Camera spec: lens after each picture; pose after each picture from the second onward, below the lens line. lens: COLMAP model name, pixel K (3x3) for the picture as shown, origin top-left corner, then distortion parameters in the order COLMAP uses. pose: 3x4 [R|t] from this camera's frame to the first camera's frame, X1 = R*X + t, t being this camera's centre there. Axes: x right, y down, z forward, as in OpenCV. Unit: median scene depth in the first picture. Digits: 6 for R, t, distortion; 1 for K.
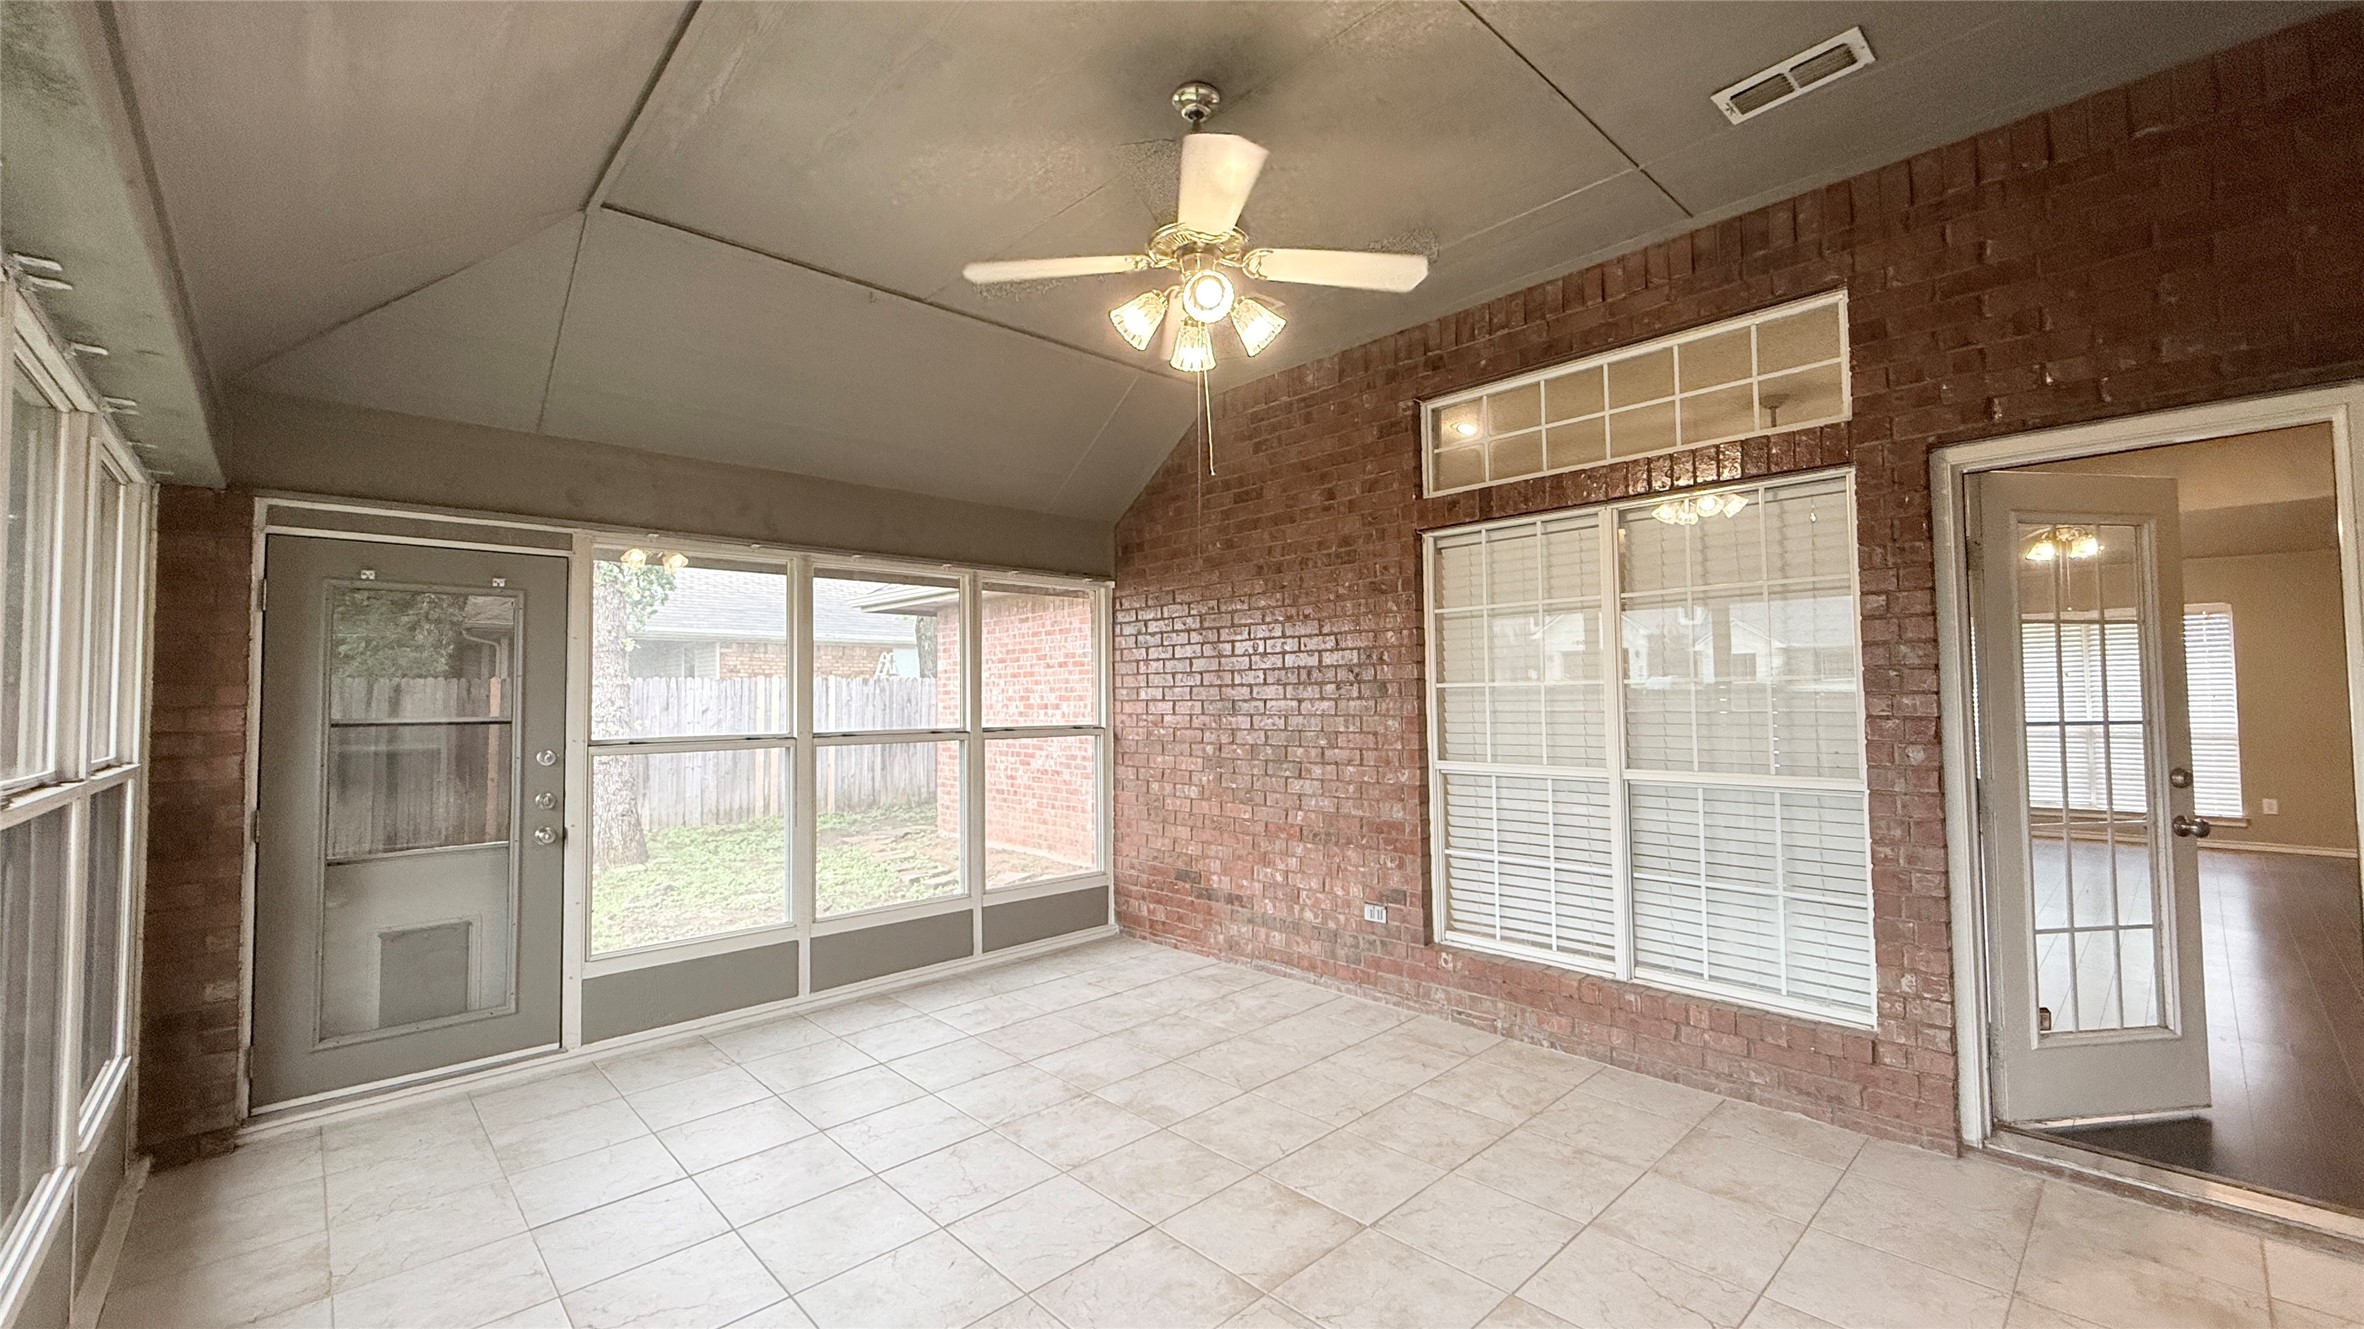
lens RADIAL K [[935.9, 0, 1180.6], [0, 935.9, 657.0], [0, 0, 1]] dist [0.003375, 0.000244]
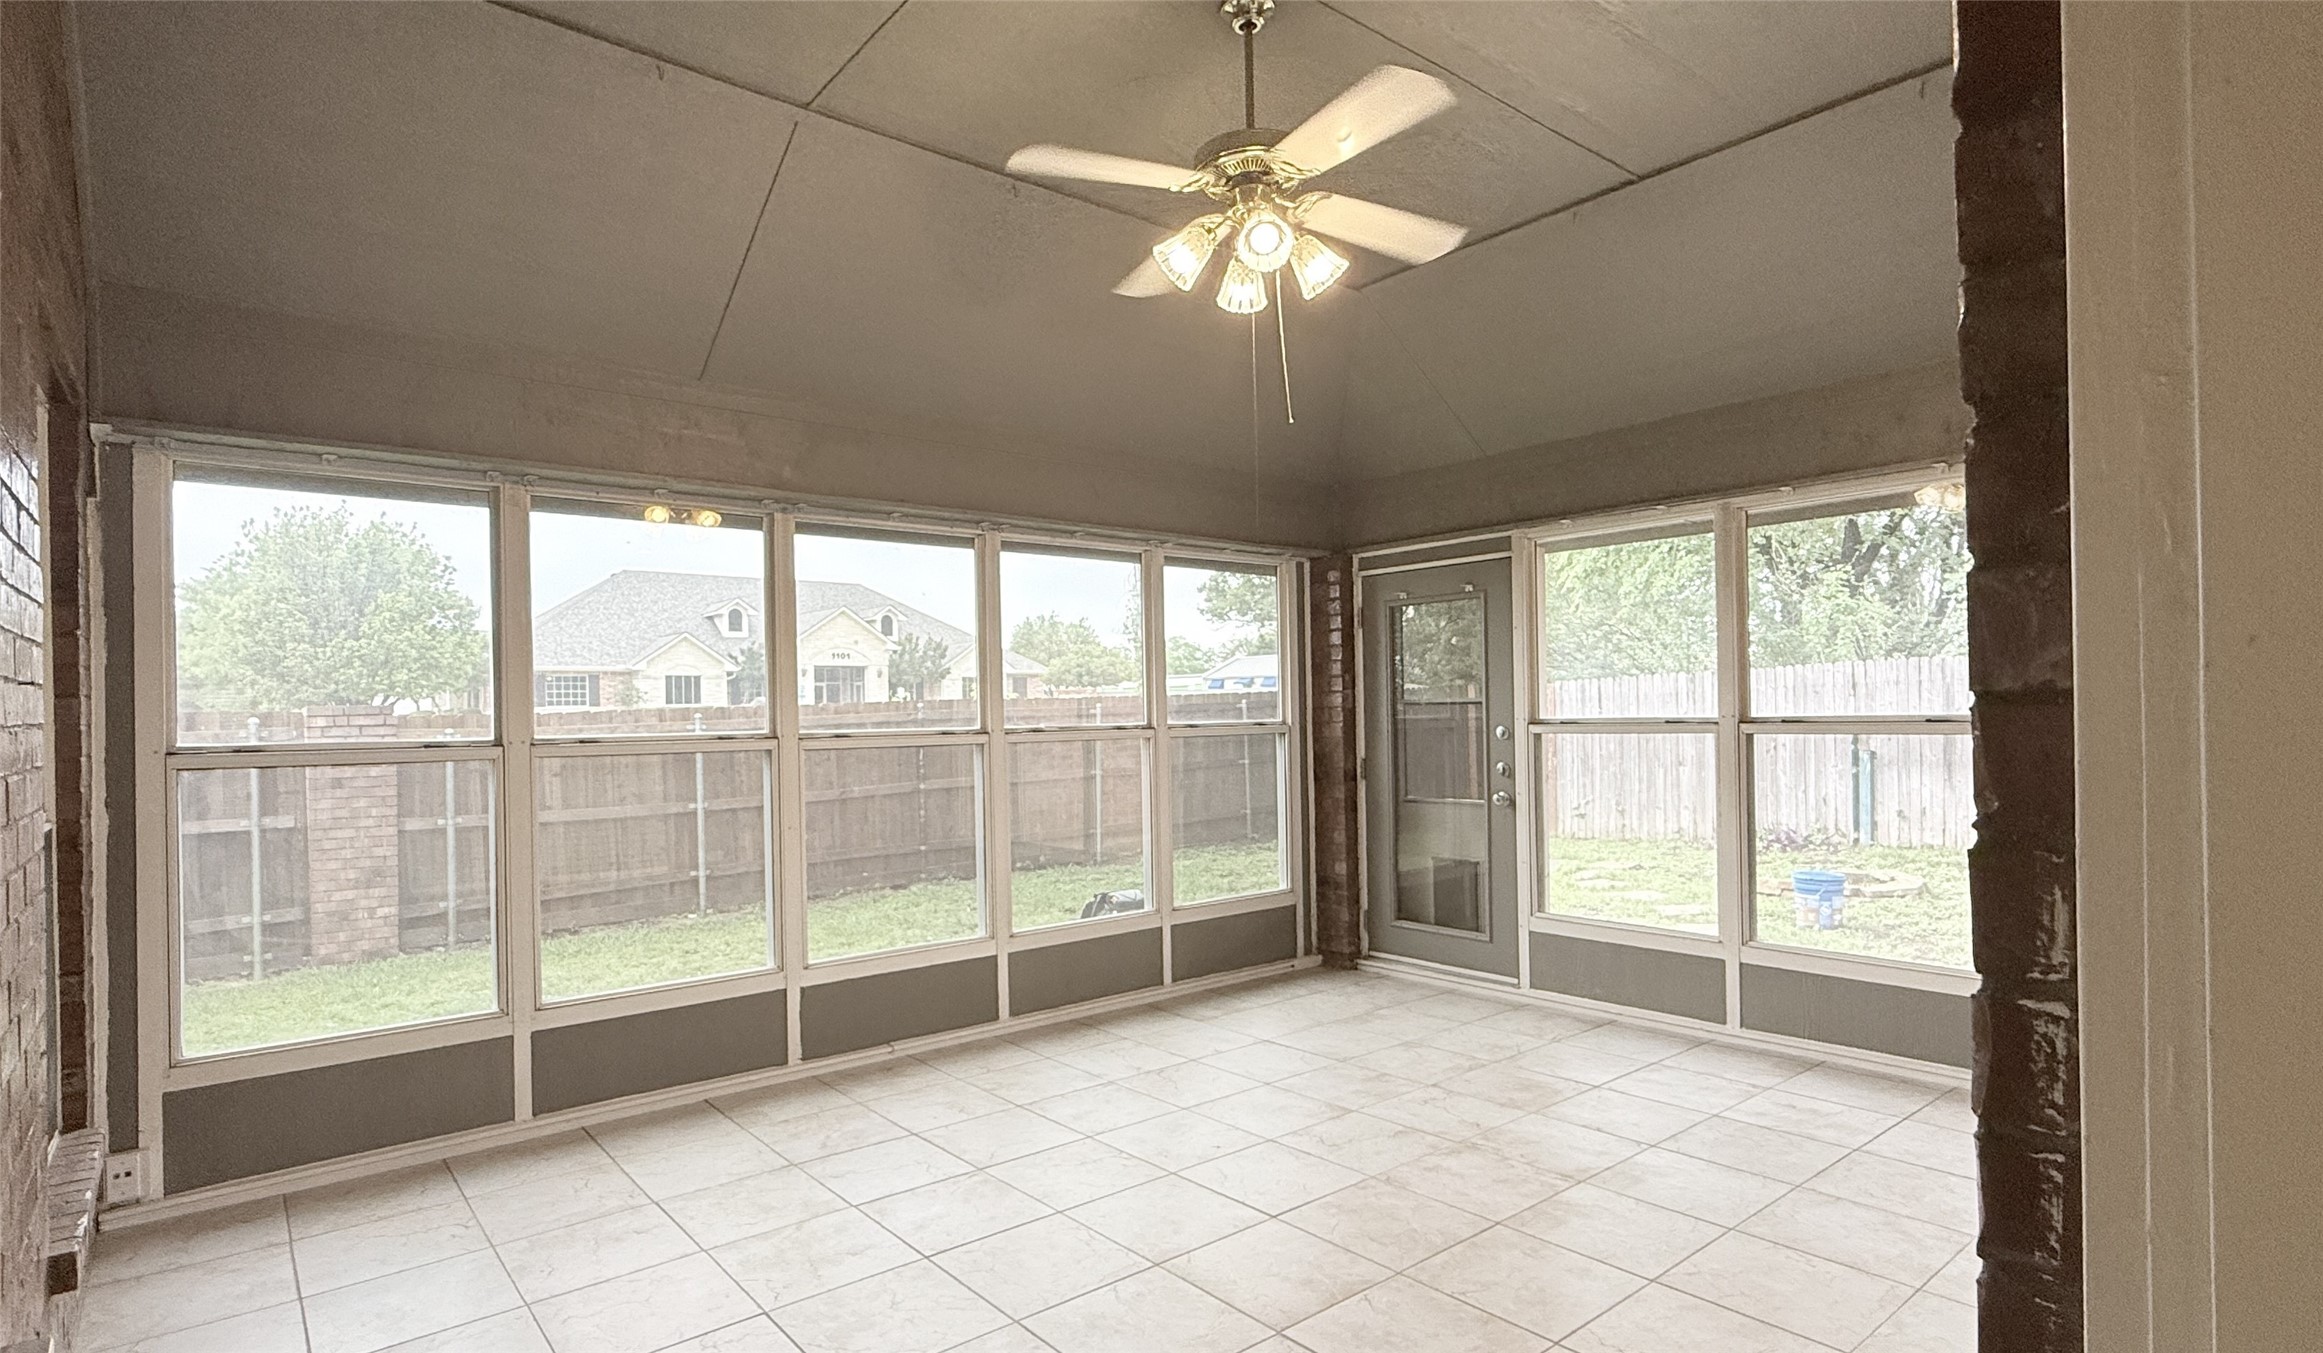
lens RADIAL K [[1177.0, 0, 1143.7], [0, 1177.0, 717.6], [0, 0, 1]] dist [-0.000196, -0.000211]
pose [[-0.059648, 0.021918, -0.997979, 0.790831], [0.067067, 0.997588, 0.017901, 0.031529], [0.995964, -0.065863, -0.060975, 0.635554]]
